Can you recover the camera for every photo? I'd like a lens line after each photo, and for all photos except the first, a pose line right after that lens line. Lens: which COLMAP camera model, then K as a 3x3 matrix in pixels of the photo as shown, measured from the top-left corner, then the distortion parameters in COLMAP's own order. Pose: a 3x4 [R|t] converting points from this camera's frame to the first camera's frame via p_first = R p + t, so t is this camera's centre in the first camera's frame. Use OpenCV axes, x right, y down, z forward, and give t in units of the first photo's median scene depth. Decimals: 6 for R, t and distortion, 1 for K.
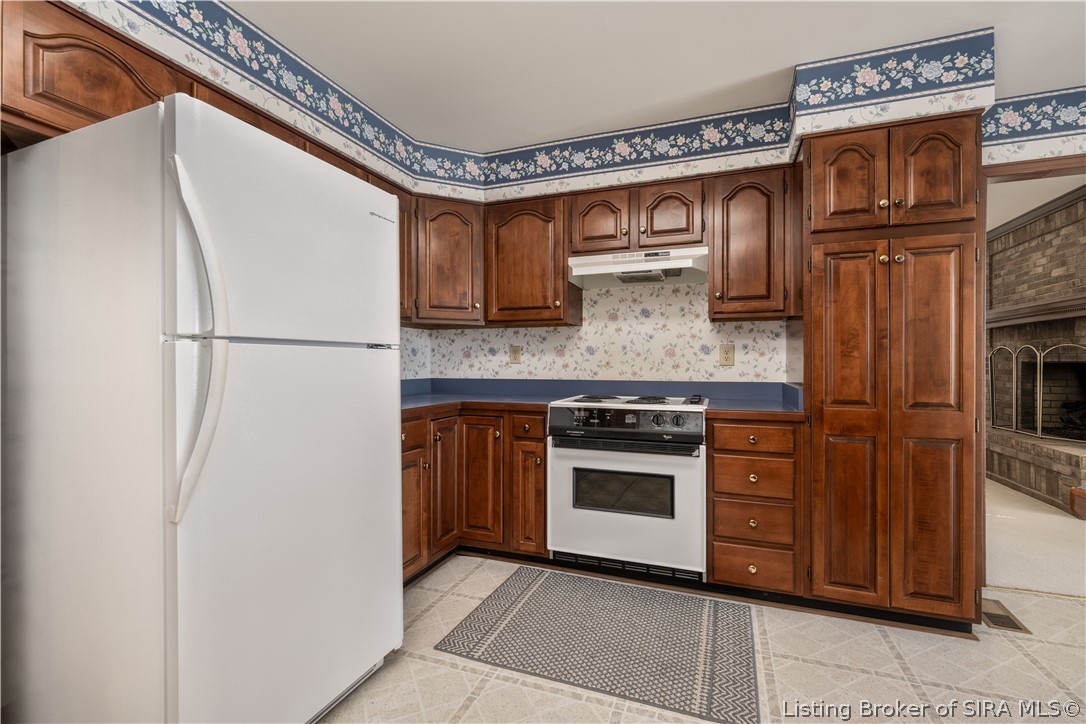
lens RADIAL K [[467.7, 0, 548.2], [0, 467.7, 362.2], [0, 0, 1]] dist [0.004179, -0.000301]
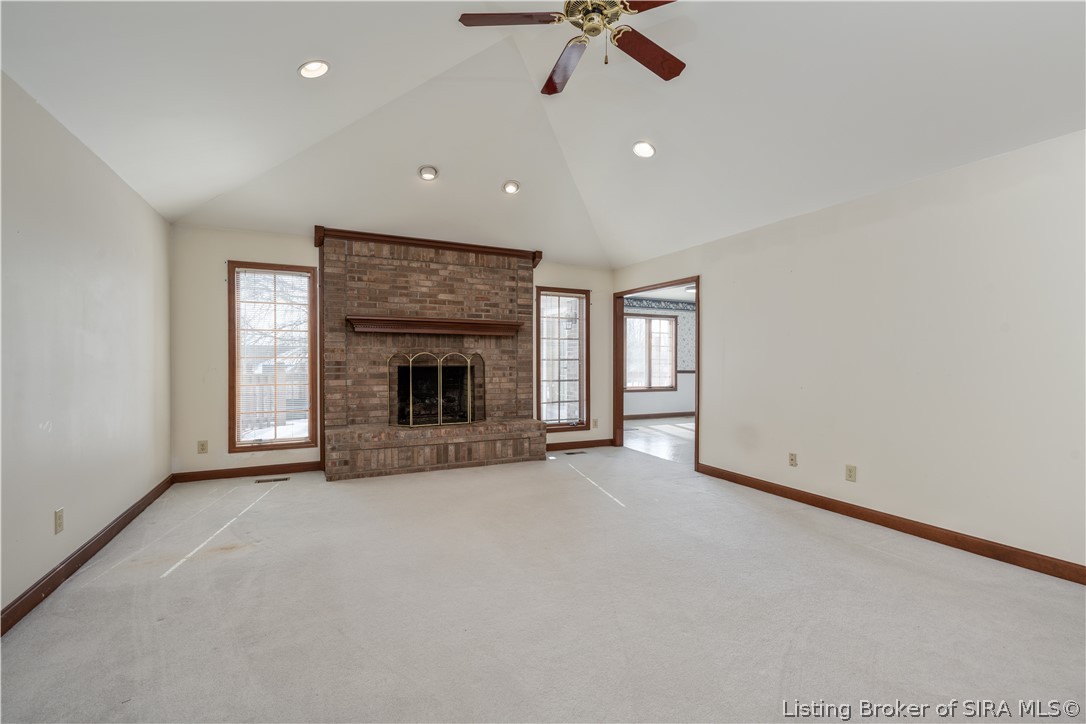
lens RADIAL K [[489.0, 0, 543.7], [0, 489.0, 364.3], [0, 0, 1]] dist [0.002889, -0.000516]
pose [[-0.720365, -0.005899, 0.693570, -0.049001], [0.000152, 0.999962, 0.008663, -0.016417], [-0.693595, 0.006346, -0.720337, 1.777991]]
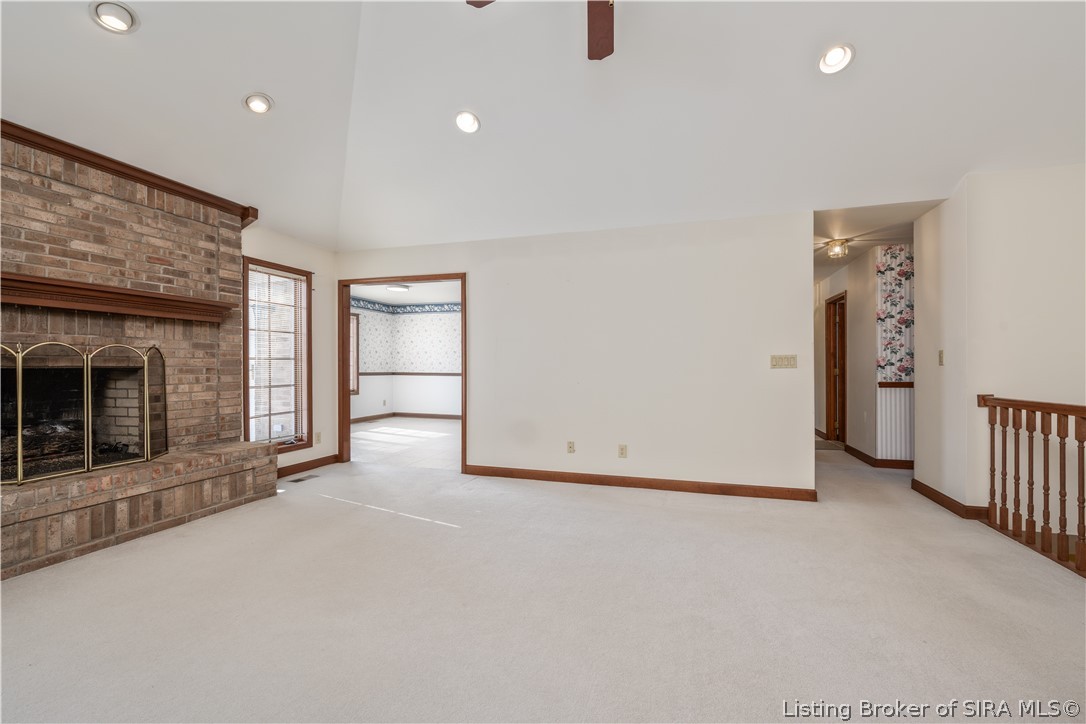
lens RADIAL K [[467.7, 0, 547.8], [0, 467.7, 364.7], [0, 0, 1]] dist [0.004179, -0.000301]
pose [[-0.998465, 0.001117, -0.055374, 0.391569], [0.001037, 0.999998, 0.001481, -0.004265], [0.055375, 0.001421, -0.998465, 1.778708]]
